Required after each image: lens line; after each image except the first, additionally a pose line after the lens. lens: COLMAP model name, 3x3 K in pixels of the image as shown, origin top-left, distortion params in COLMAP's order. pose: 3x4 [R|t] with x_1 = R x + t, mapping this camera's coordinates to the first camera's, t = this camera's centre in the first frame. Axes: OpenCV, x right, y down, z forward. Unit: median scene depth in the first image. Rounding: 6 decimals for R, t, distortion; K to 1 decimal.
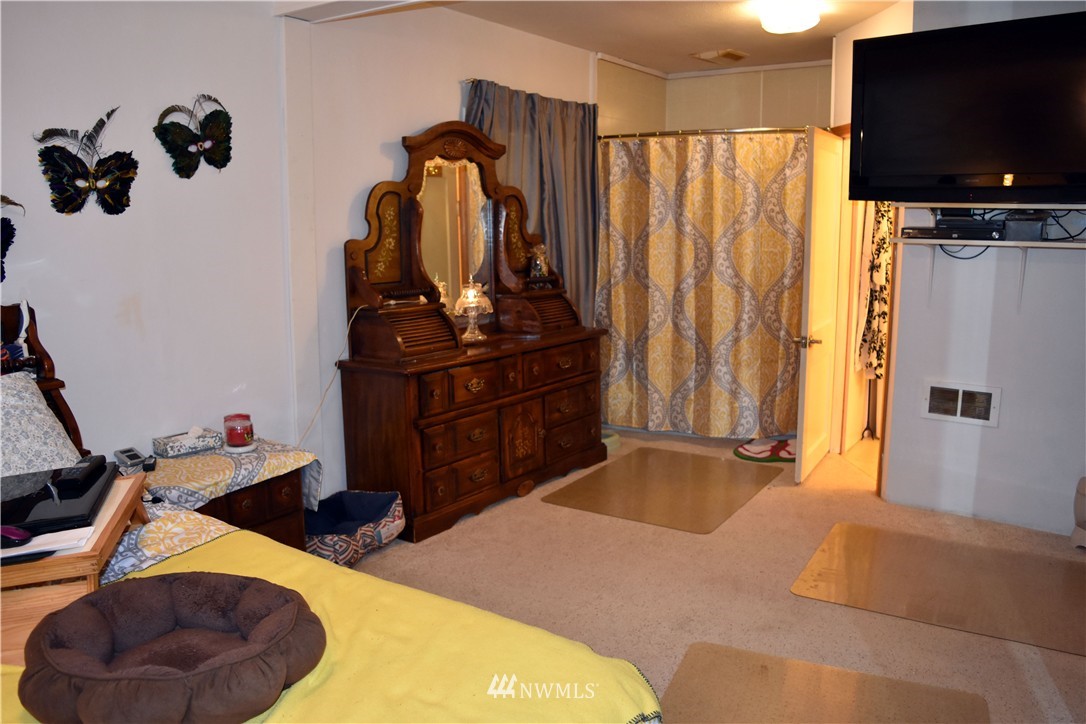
lens RADIAL K [[845.3, 0, 543.7], [0, 845.3, 362.9], [0, 0, 1]] dist [-0.072985, -0.004146]
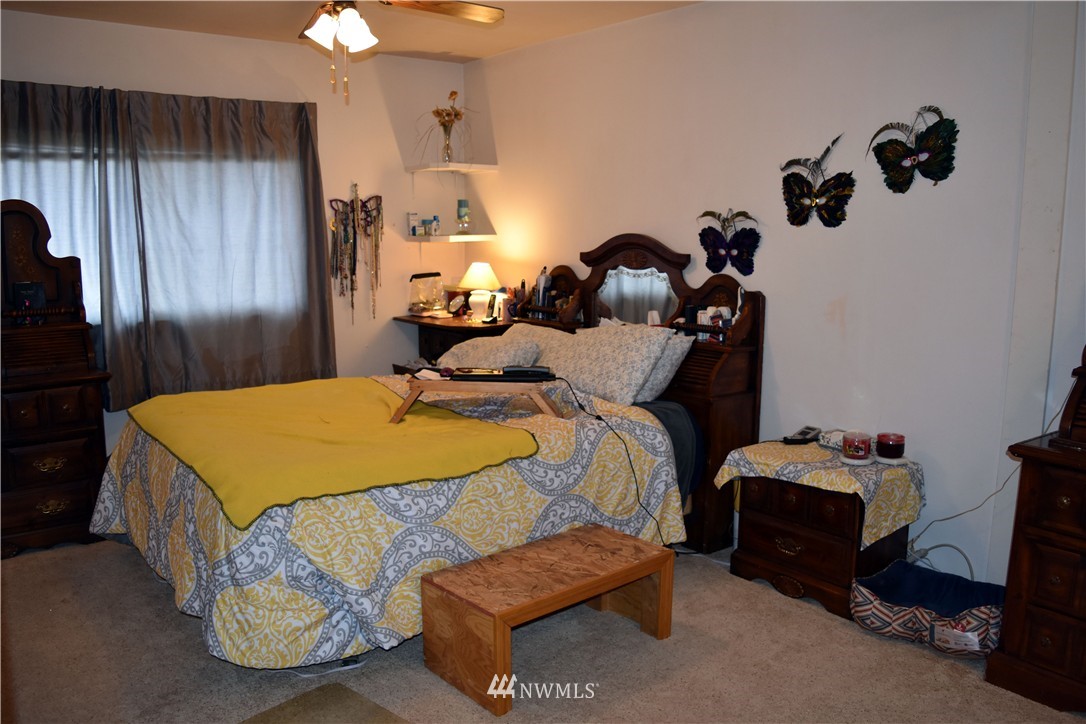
lens RADIAL K [[845.3, 0, 546.1], [0, 845.3, 363.1], [0, 0, 1]] dist [-0.072985, -0.004146]
pose [[-0.284335, 0.144509, -0.947772, 0.729715], [-0.171387, 0.964989, 0.198551, -0.157849], [0.943282, 0.218890, -0.249613, 0.944179]]
